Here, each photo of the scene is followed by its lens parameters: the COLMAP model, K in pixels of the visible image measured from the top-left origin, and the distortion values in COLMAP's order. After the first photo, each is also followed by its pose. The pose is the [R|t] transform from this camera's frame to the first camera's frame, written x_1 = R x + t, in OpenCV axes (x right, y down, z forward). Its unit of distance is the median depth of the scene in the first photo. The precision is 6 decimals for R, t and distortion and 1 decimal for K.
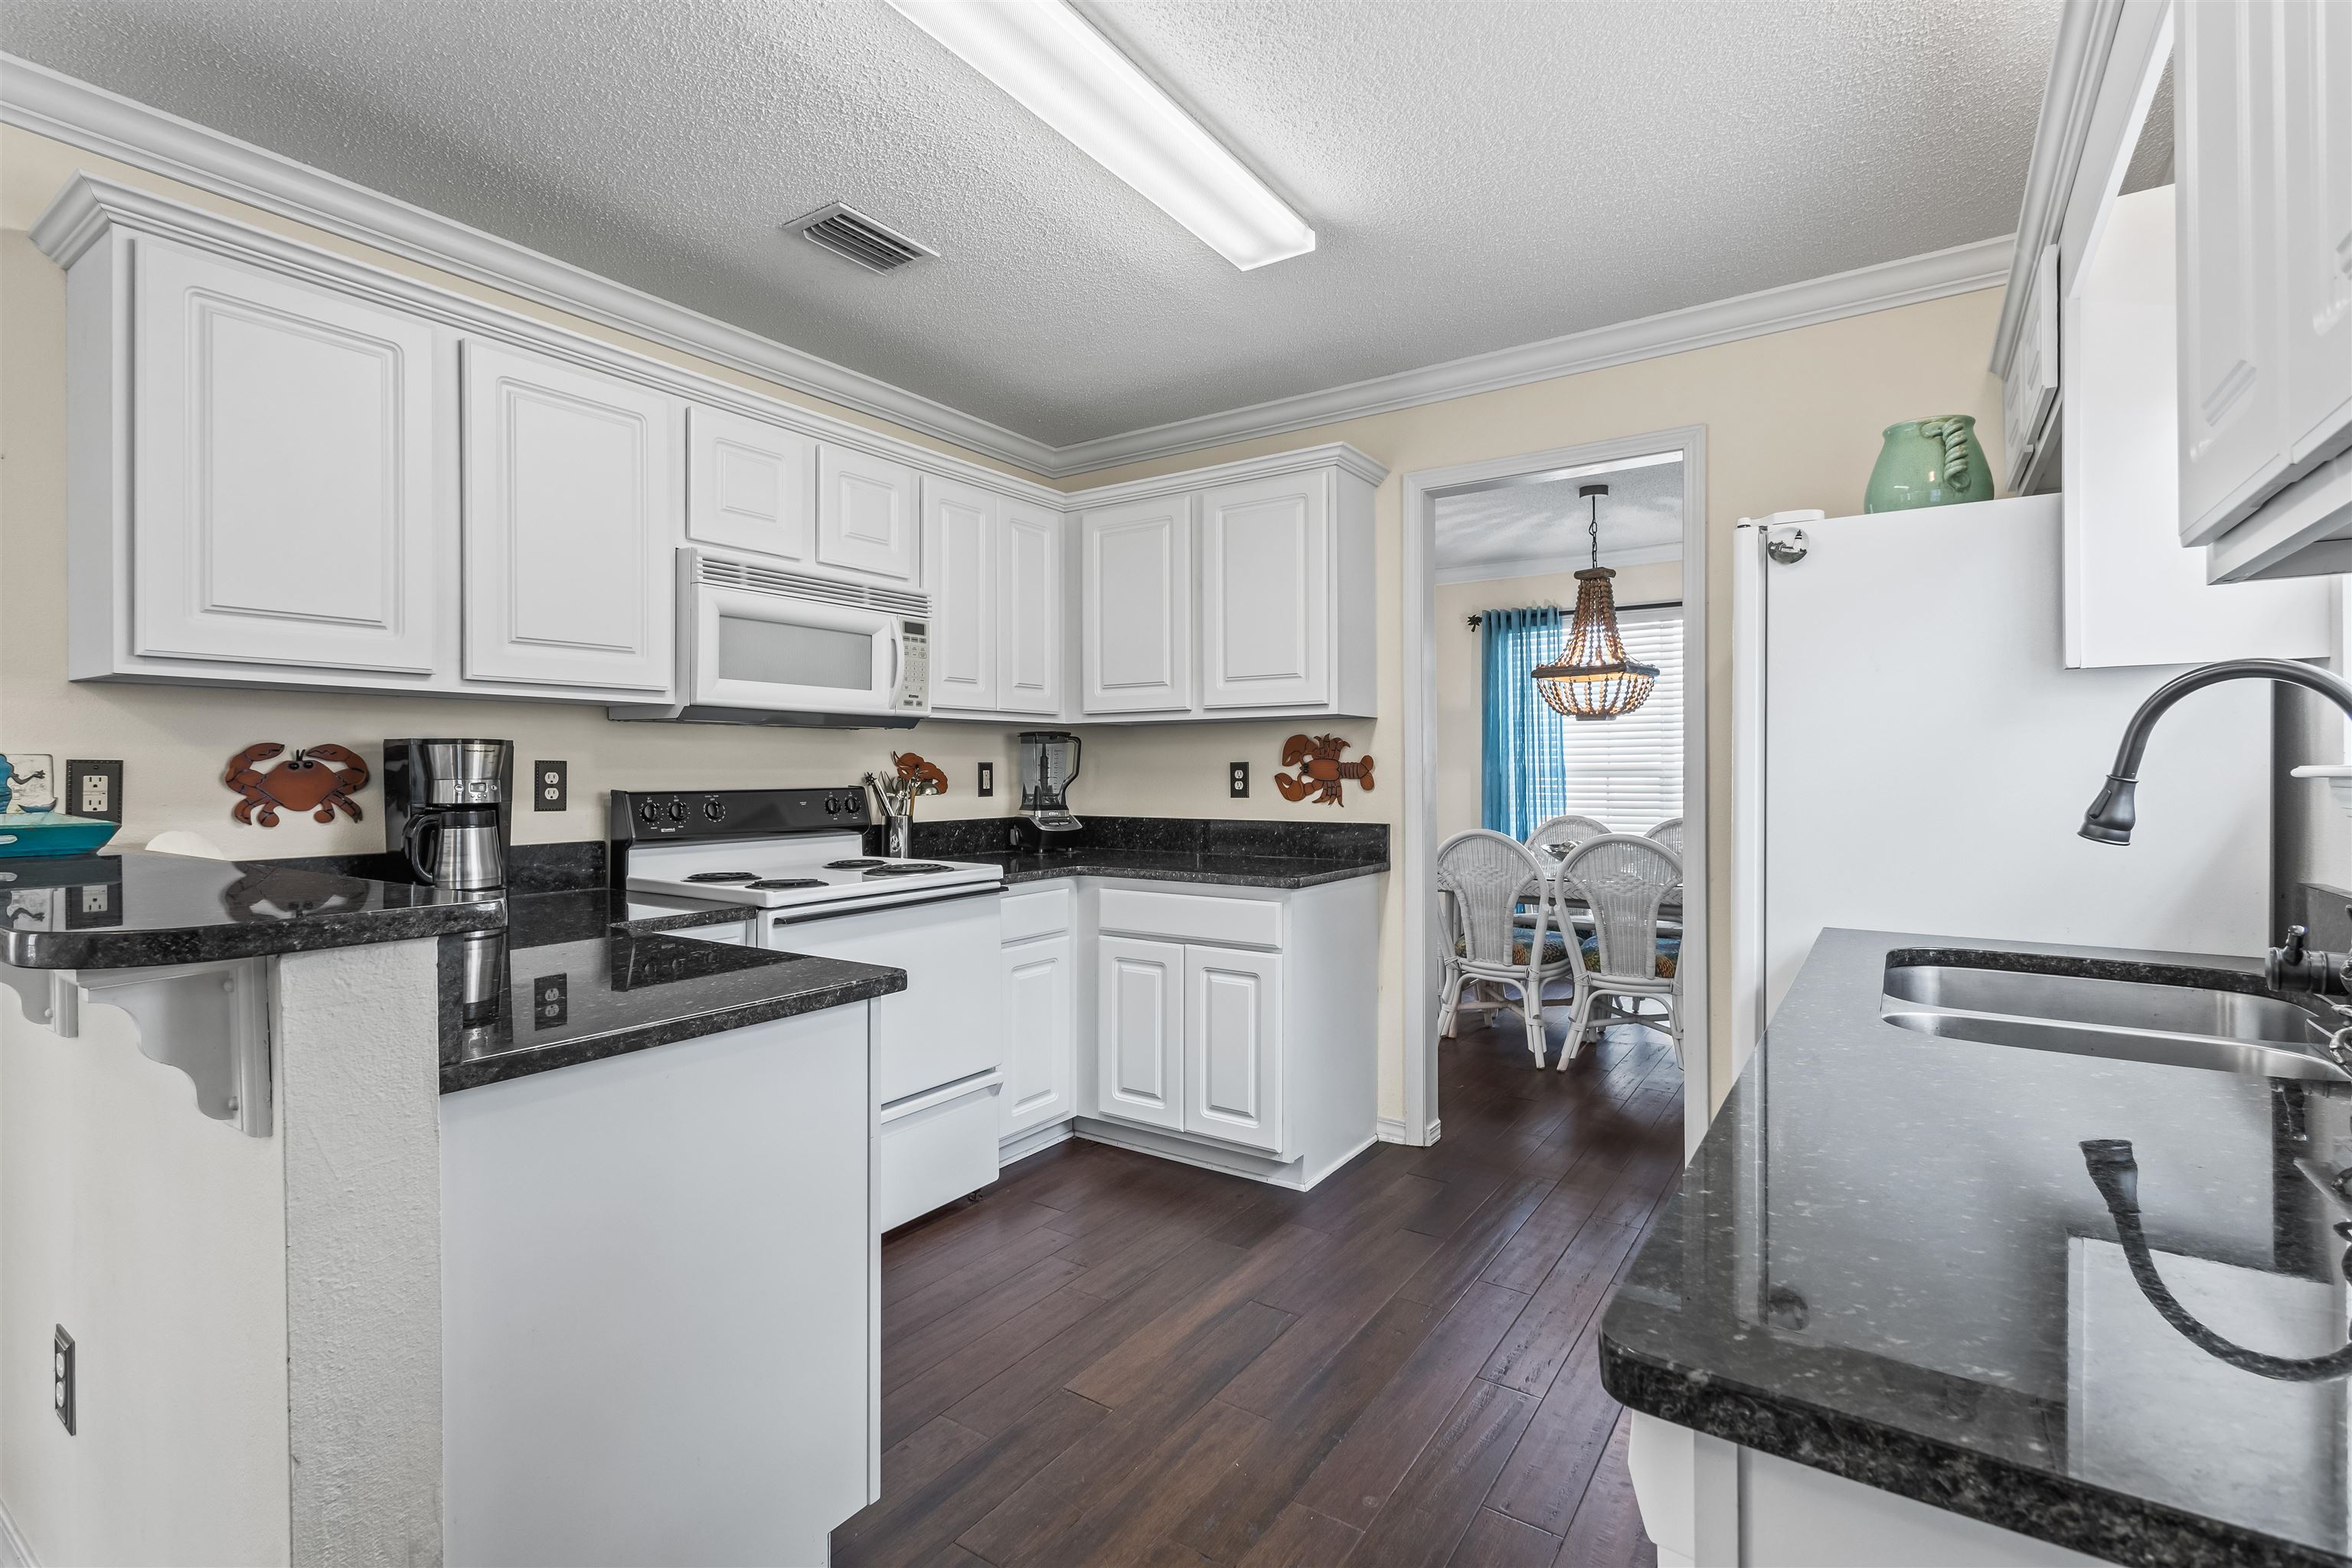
lens RADIAL K [[1088.4, 0, 1167.1], [0, 1088.4, 776.3], [0, 0, 1]] dist [0.009433, -0.000964]
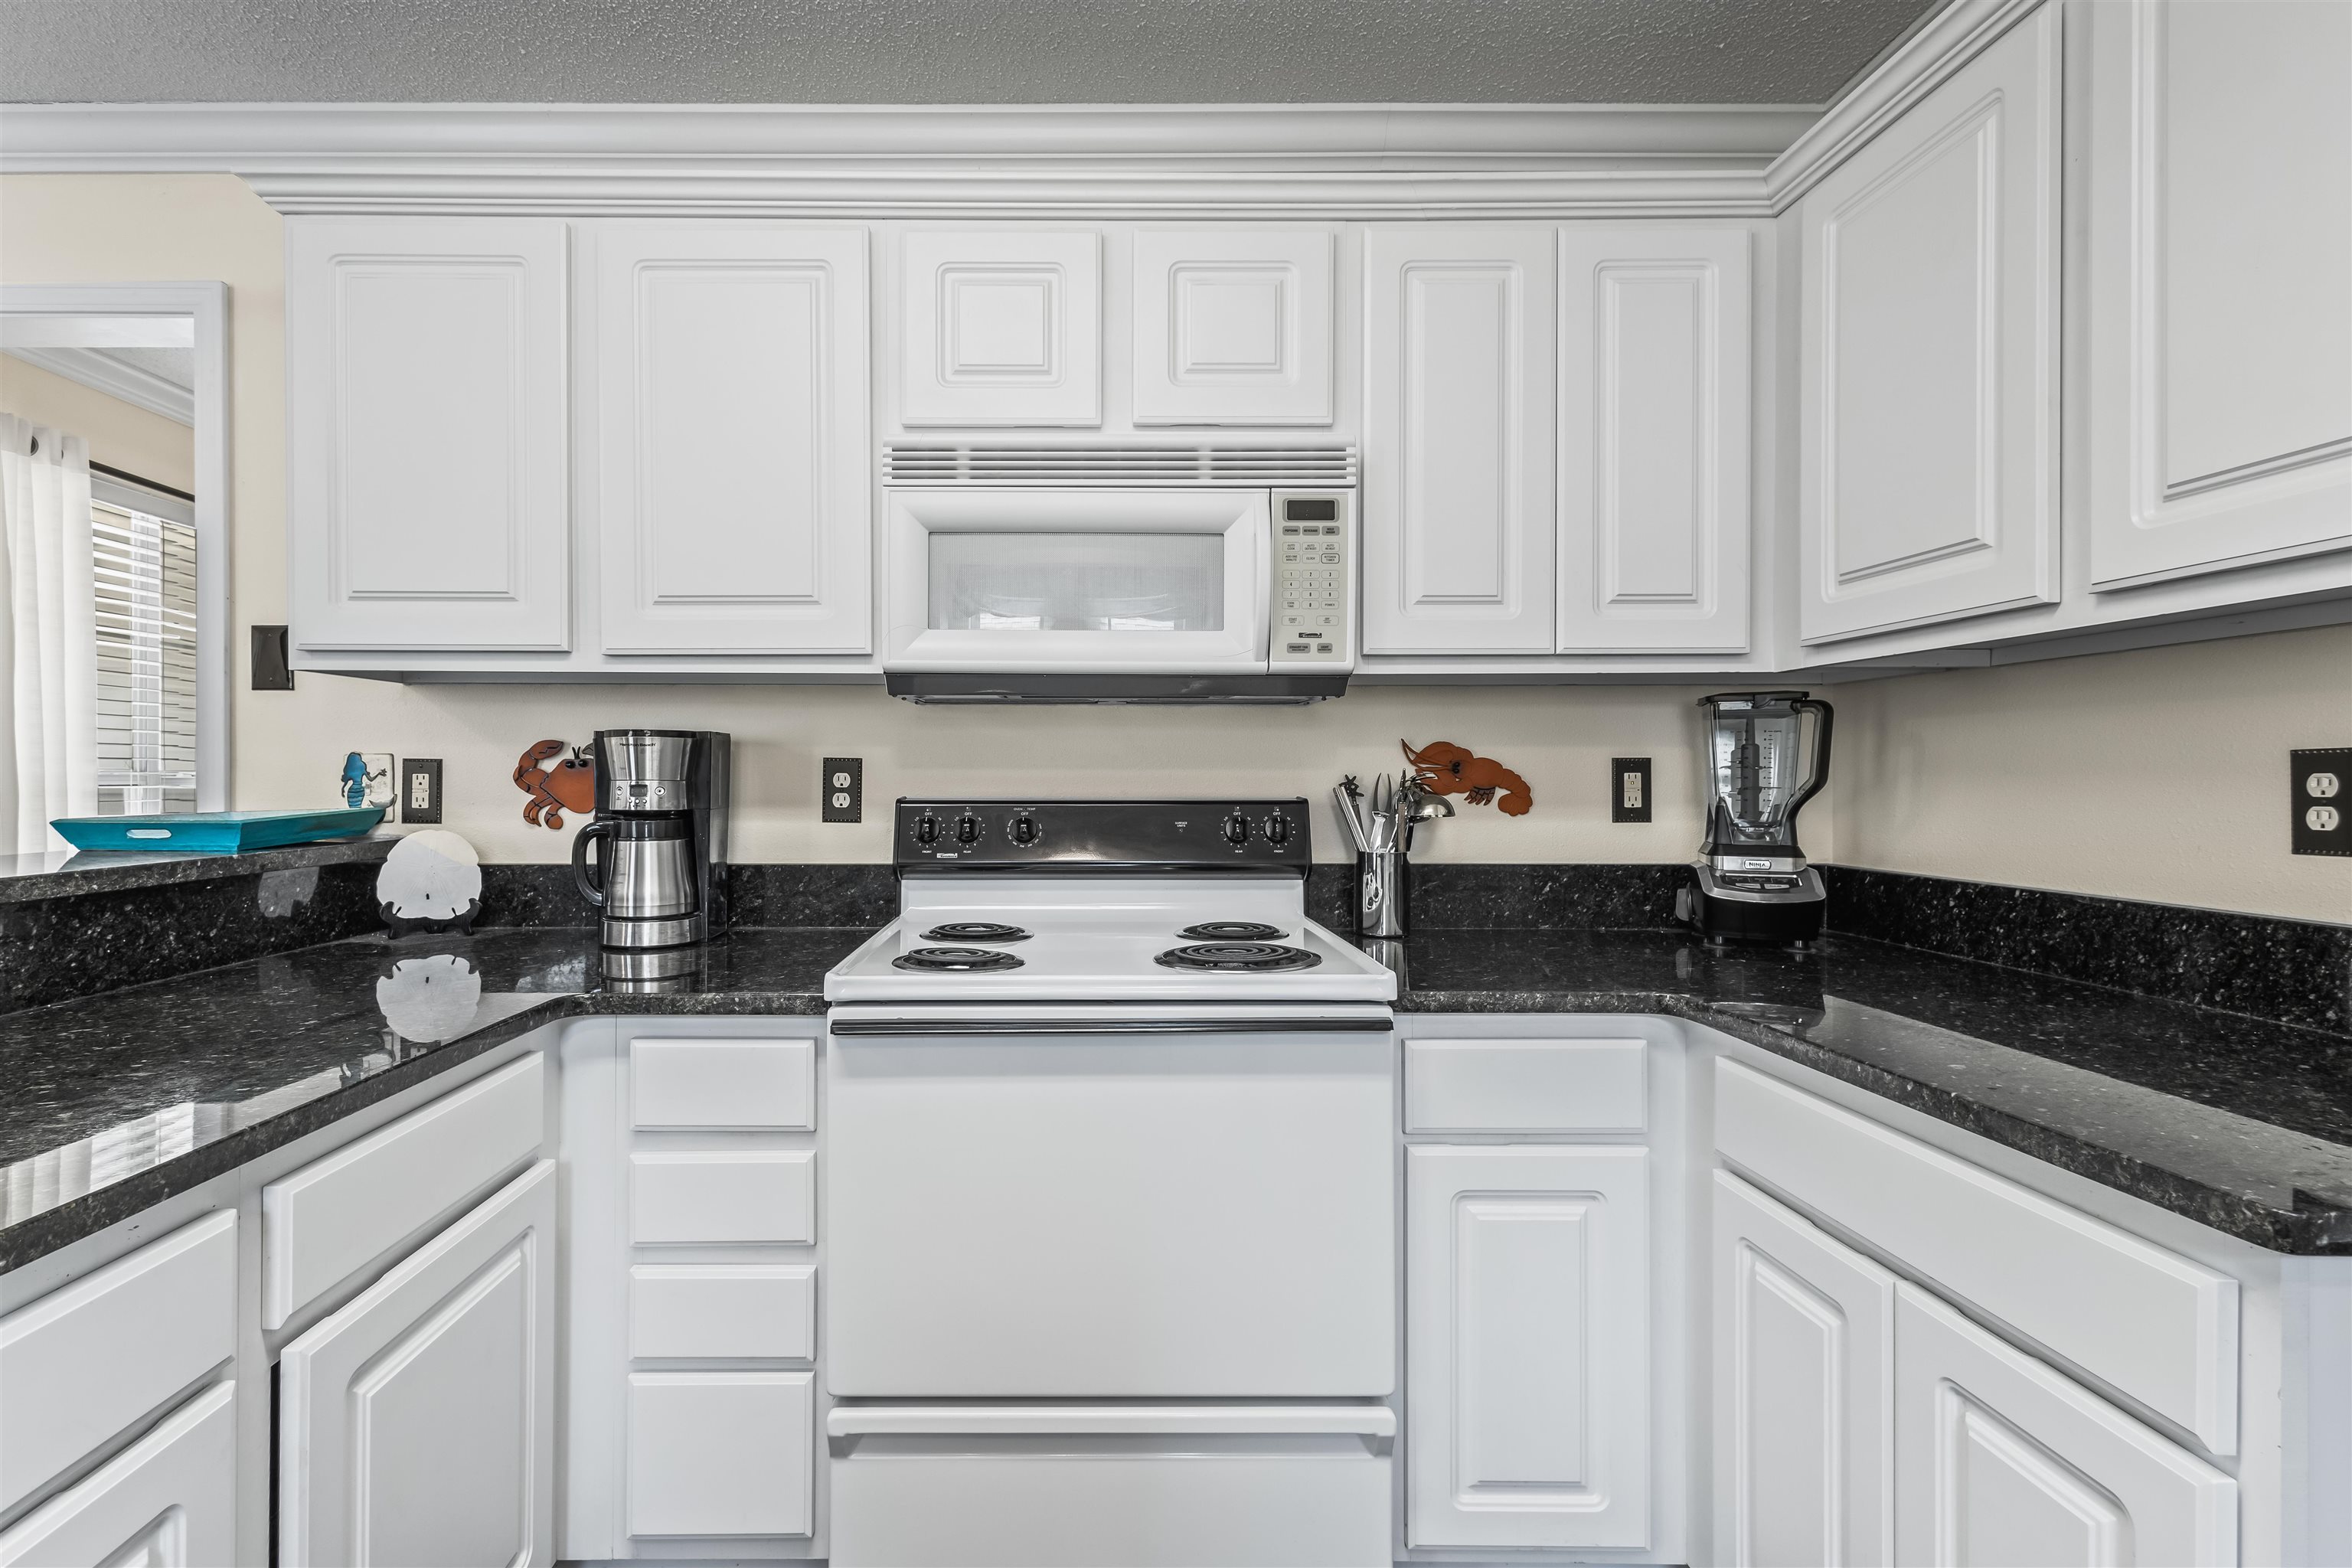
lens RADIAL K [[1088.4, 0, 1167.1], [0, 1088.4, 776.3], [0, 0, 1]] dist [0.009433, -0.000964]
pose [[0.560980, 0.003672, -0.827822, 0.180579], [-0.007791, 0.999969, -0.000844, -0.001878], [0.827793, 0.006923, 0.560991, 0.645617]]
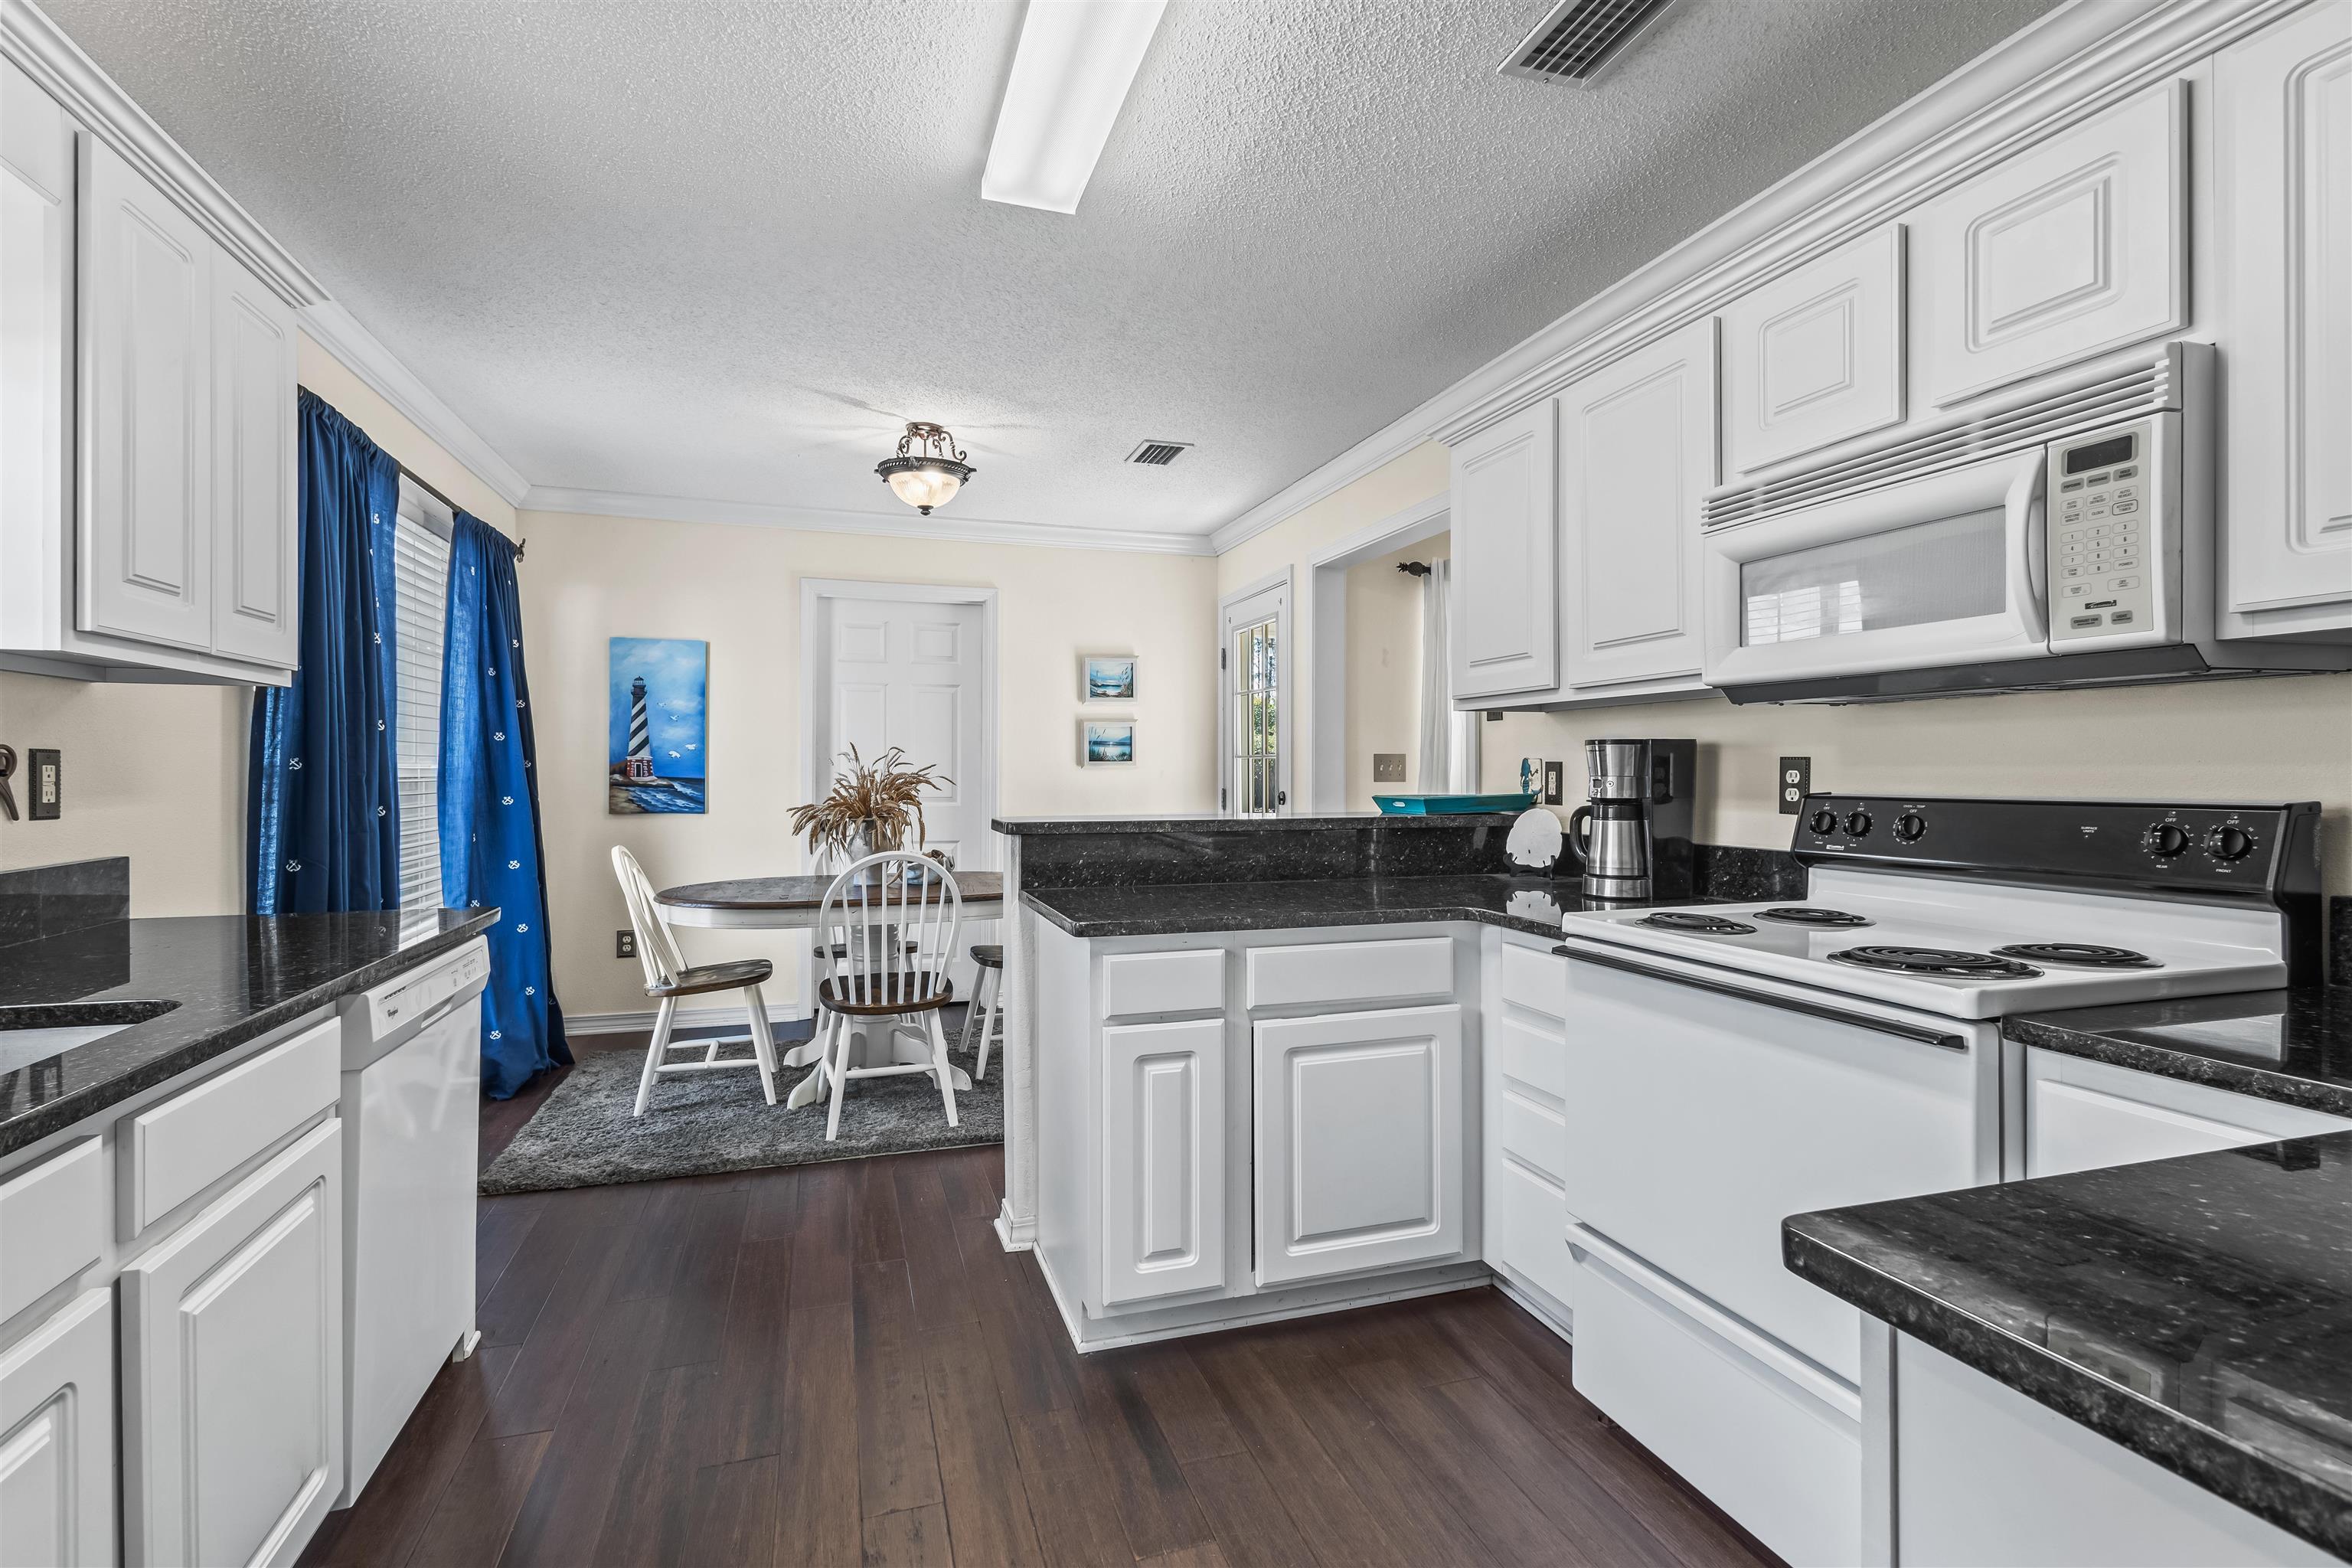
lens RADIAL K [[1075.9, 0, 1180.9], [0, 1075.9, 774.8], [0, 0, 1]] dist [0.001590, -0.000078]
pose [[-0.611526, 0.005510, -0.791205, 0.362735], [-0.002600, 0.999956, 0.008974, -0.005488], [0.791220, 0.007545, -0.611485, 0.986438]]
